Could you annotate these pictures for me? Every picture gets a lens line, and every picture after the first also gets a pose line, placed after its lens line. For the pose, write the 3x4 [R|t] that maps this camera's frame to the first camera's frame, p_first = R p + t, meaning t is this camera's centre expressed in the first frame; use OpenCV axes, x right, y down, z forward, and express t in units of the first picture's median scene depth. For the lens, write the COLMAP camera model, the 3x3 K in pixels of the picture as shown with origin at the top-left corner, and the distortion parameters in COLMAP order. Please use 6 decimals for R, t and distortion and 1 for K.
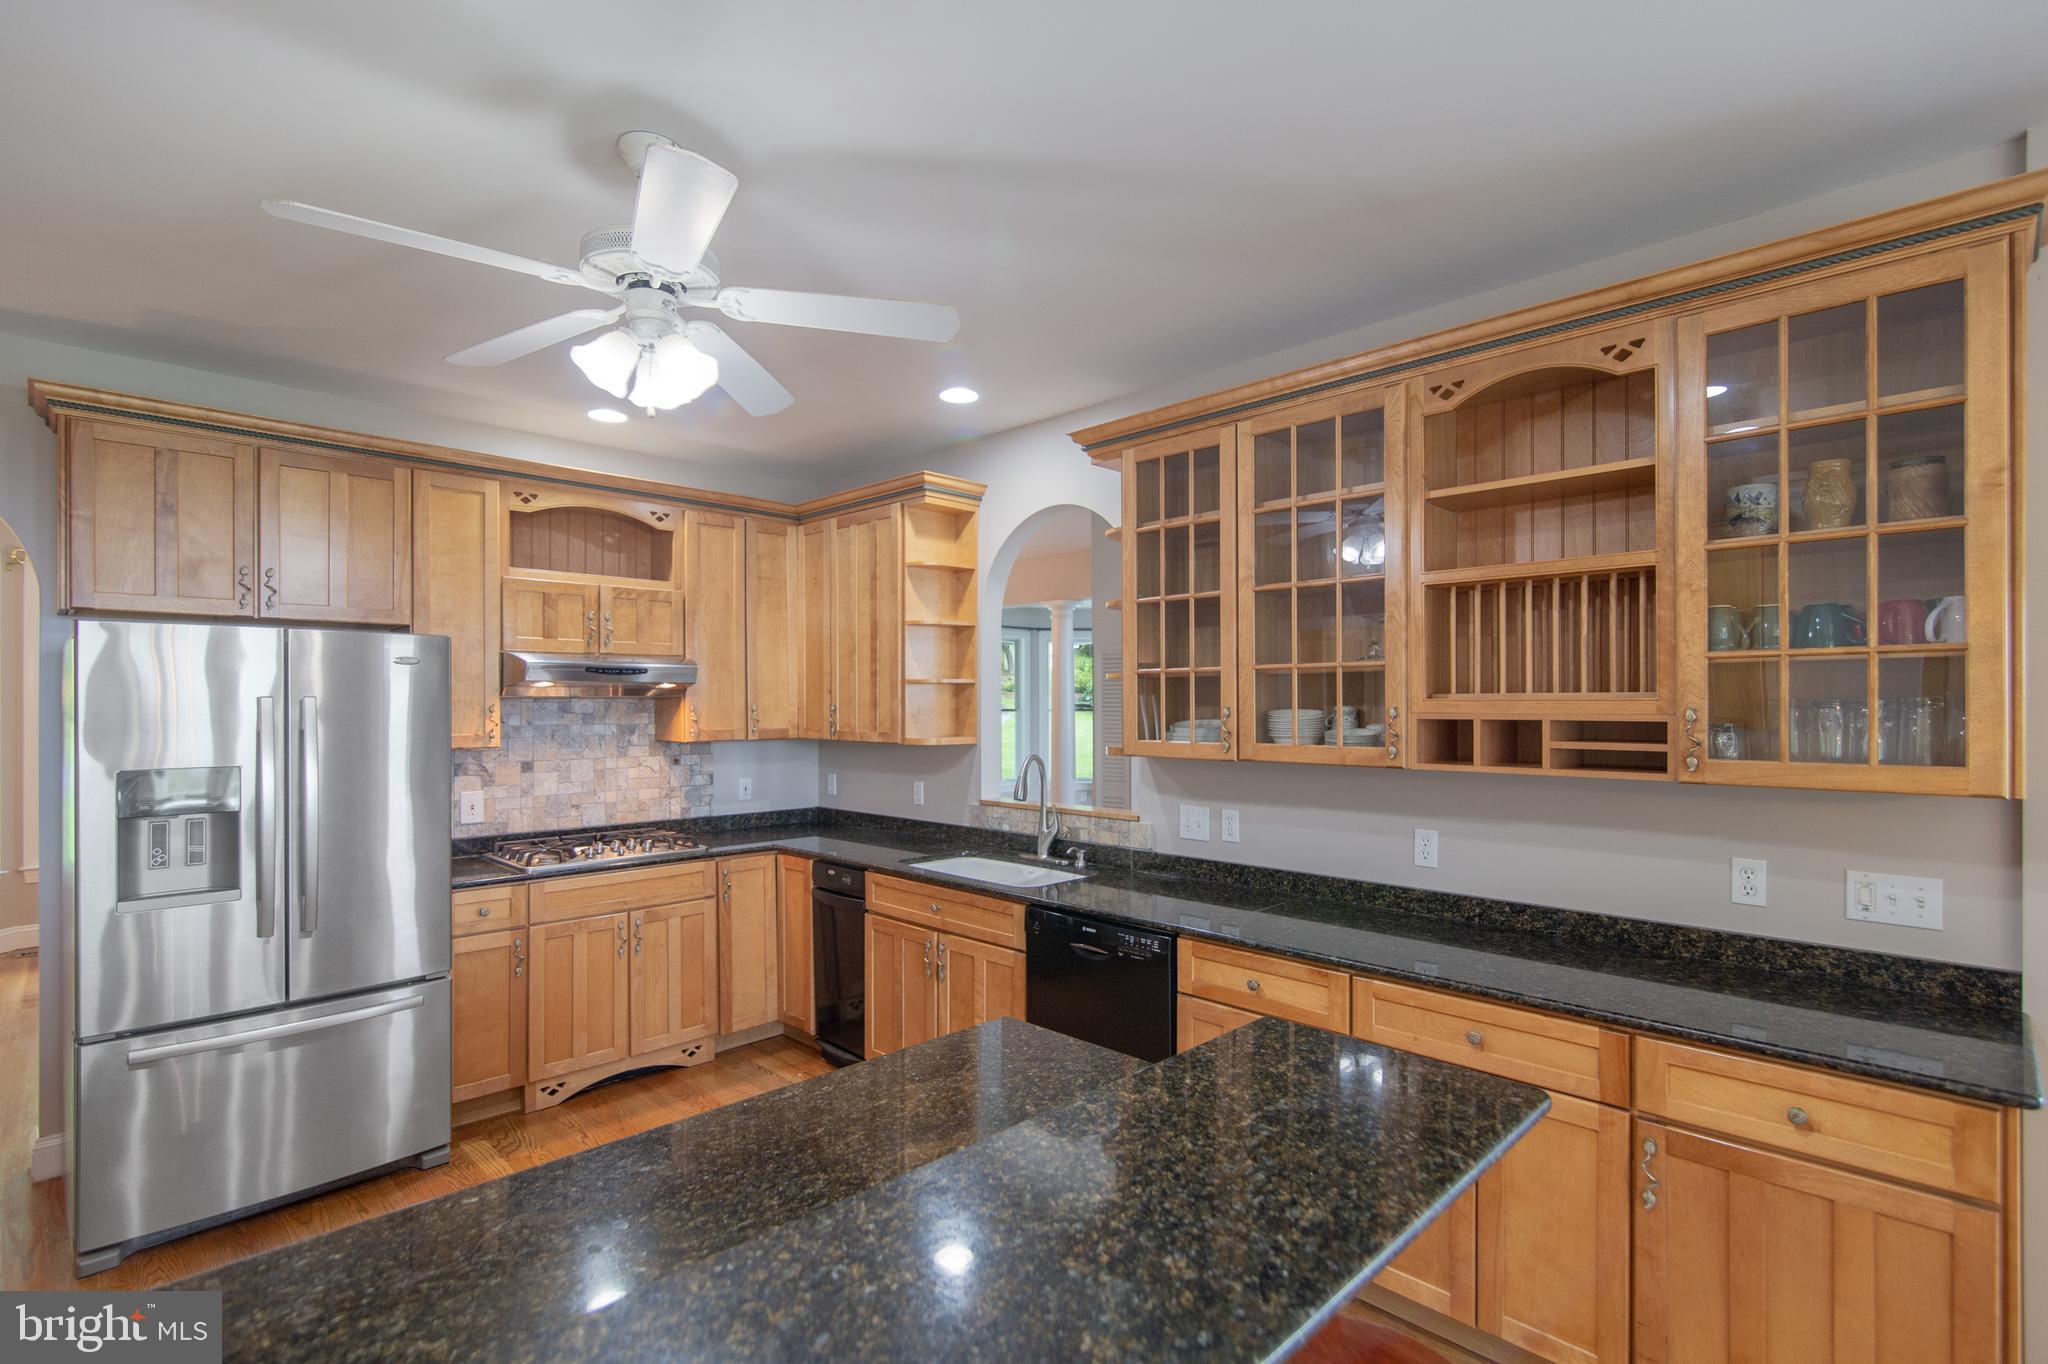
lens RADIAL K [[952.3, 0, 1023.6], [0, 952.3, 696.3], [0, 0, 1]] dist [-0.008682, 0.001586]
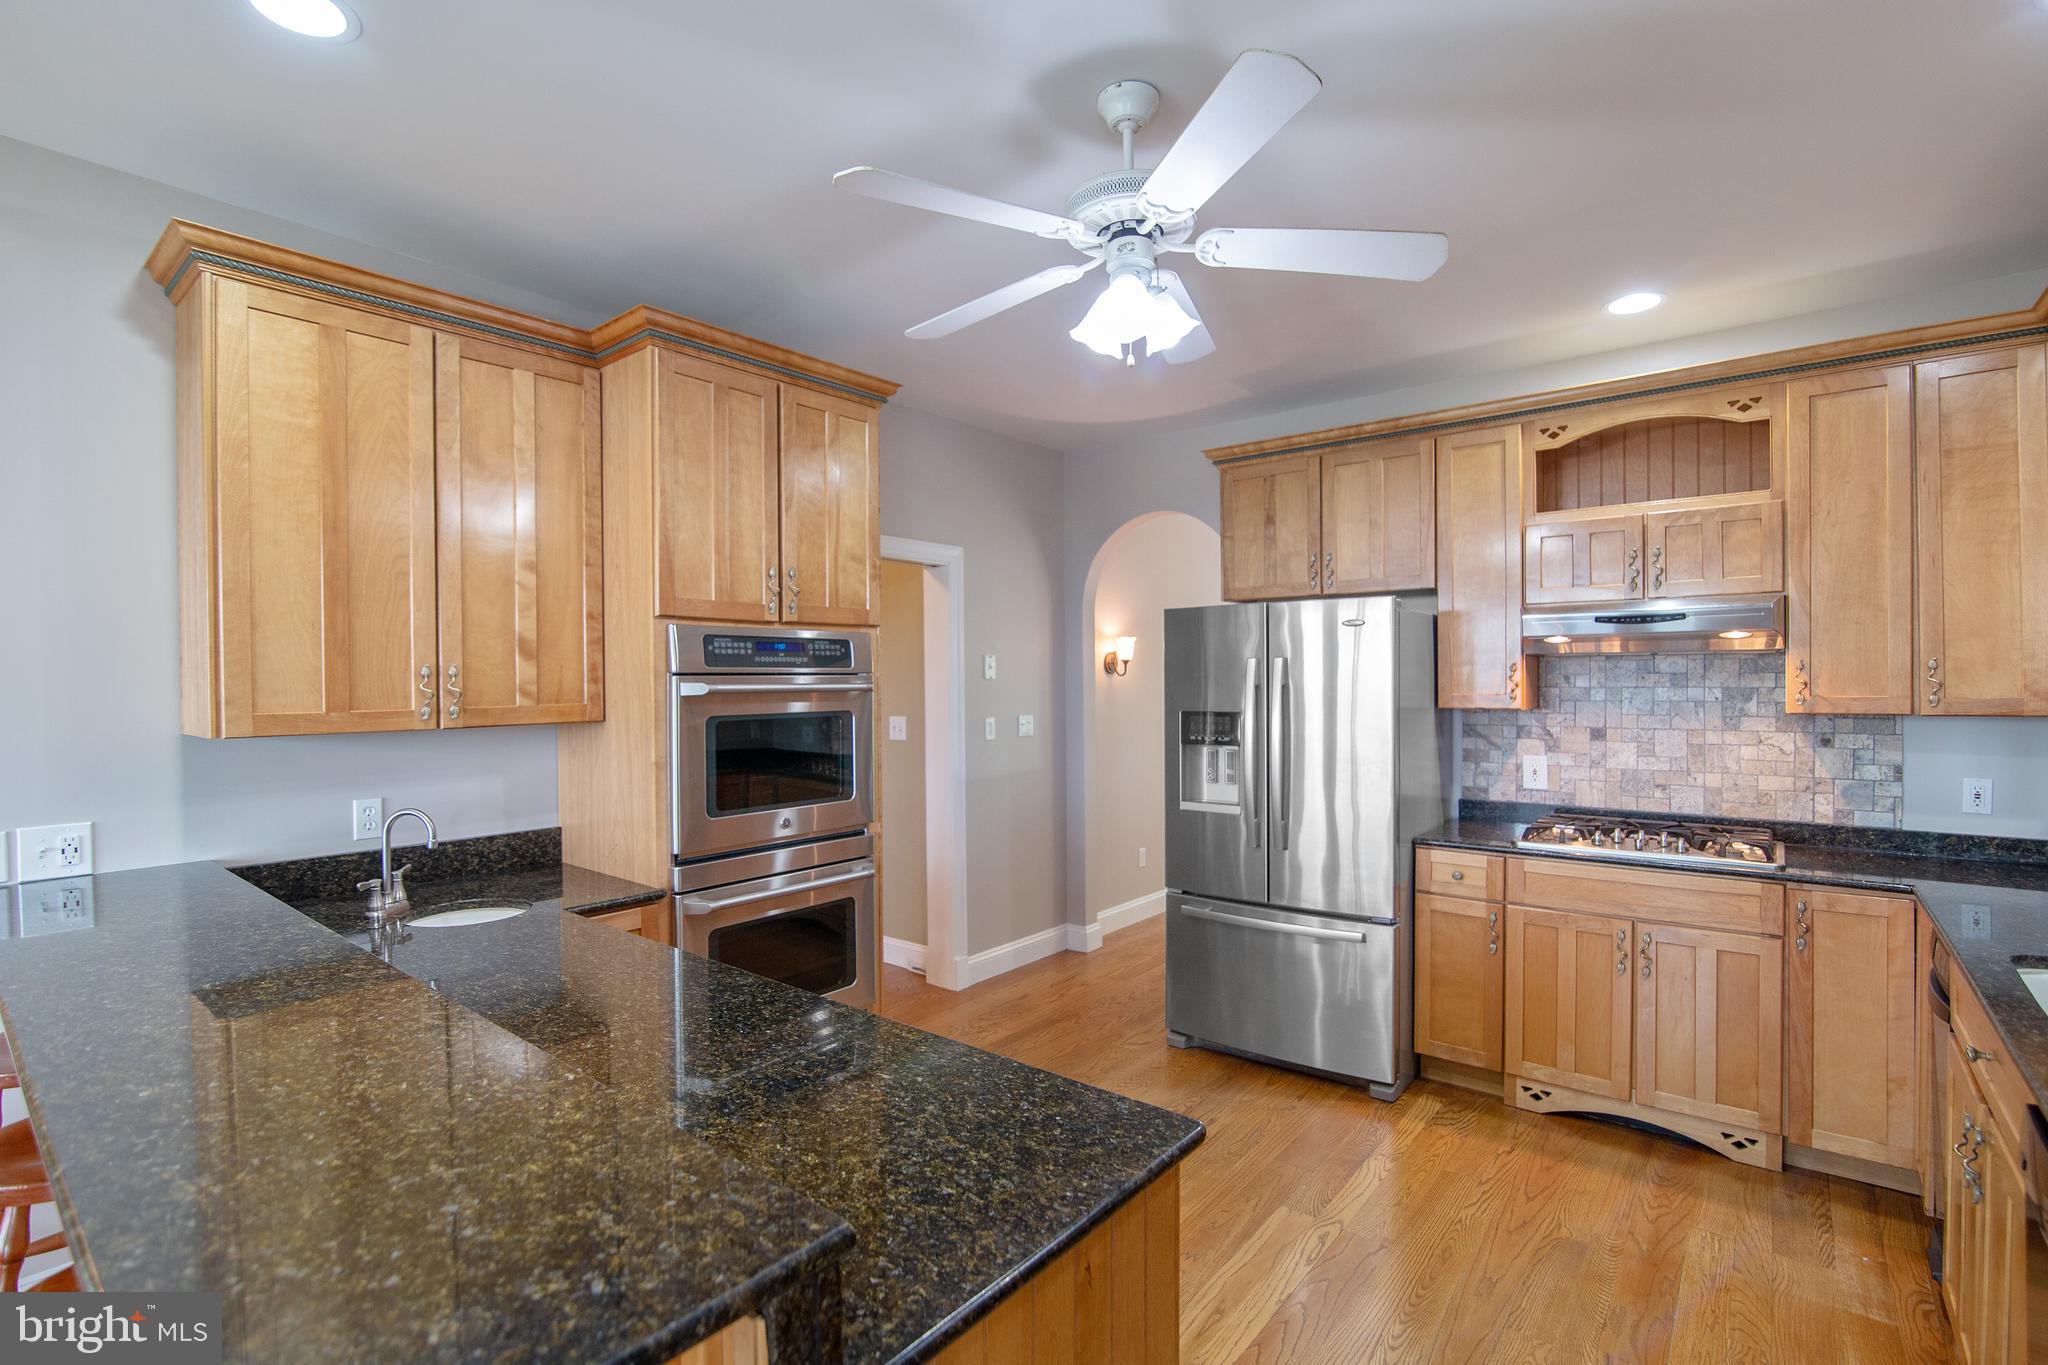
lens RADIAL K [[952.3, 0, 1041.9], [0, 952.3, 682.8], [0, 0, 1]] dist [-0.008682, 0.001586]
pose [[0.115609, 0.004486, -0.993285, 0.333346], [0.012407, 0.999905, 0.005960, 0.017135], [0.993217, -0.013013, 0.115543, 0.440787]]
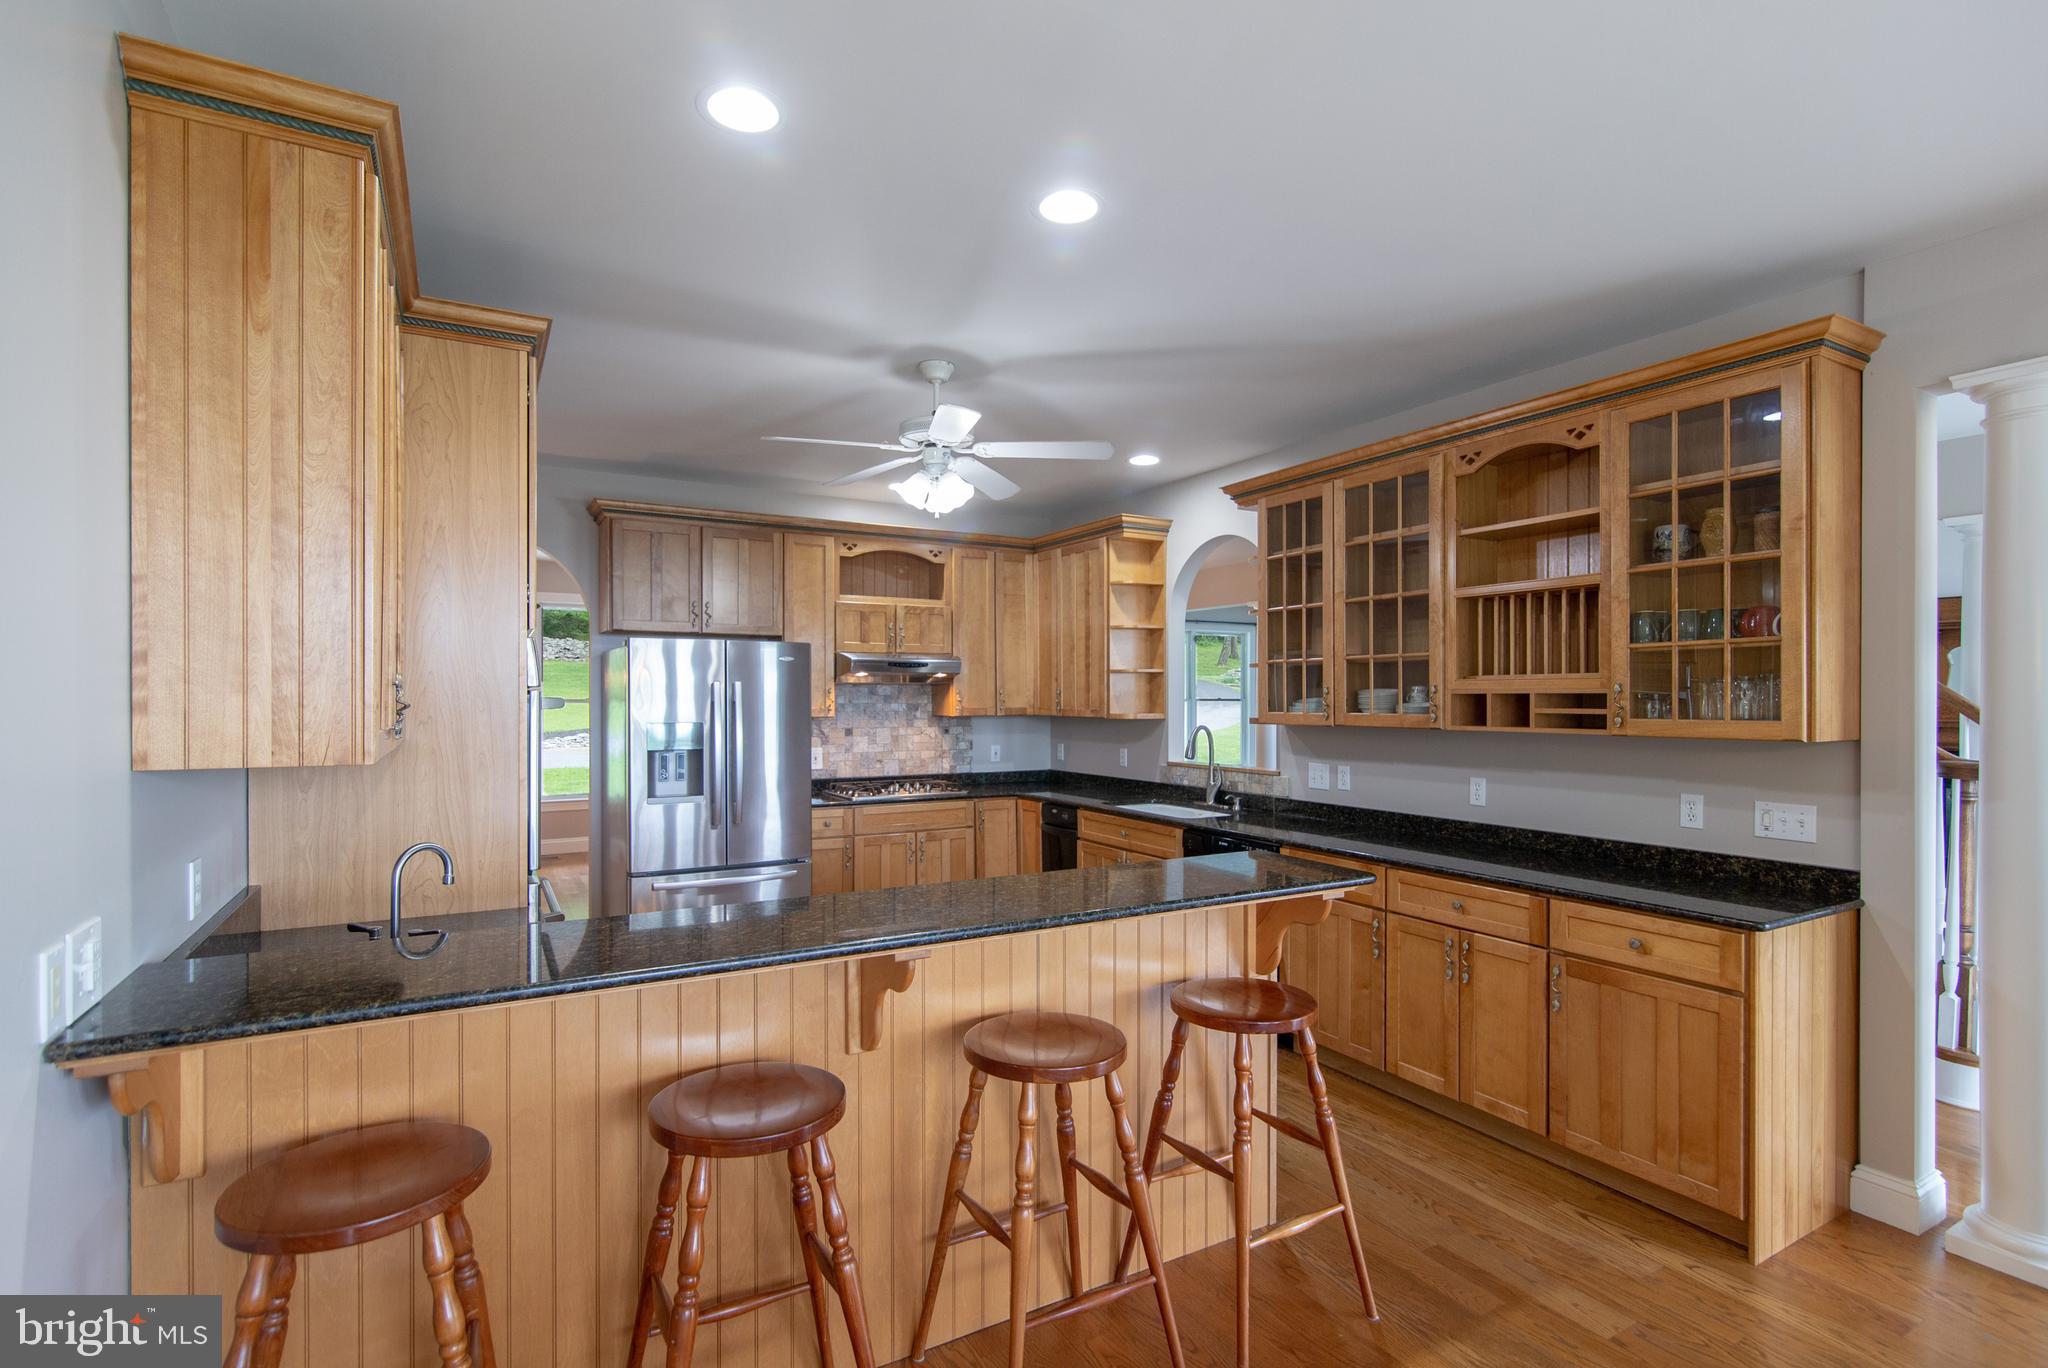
lens RADIAL K [[952.3, 0, 1019.2], [0, 952.3, 690.5], [0, 0, 1]] dist [-0.008682, 0.001586]
pose [[0.964332, -0.000717, -0.264694, 0.122864], [0.000560, 1.000000, -0.000669, 0.014067], [0.264694, 0.000497, 0.964332, -0.367138]]
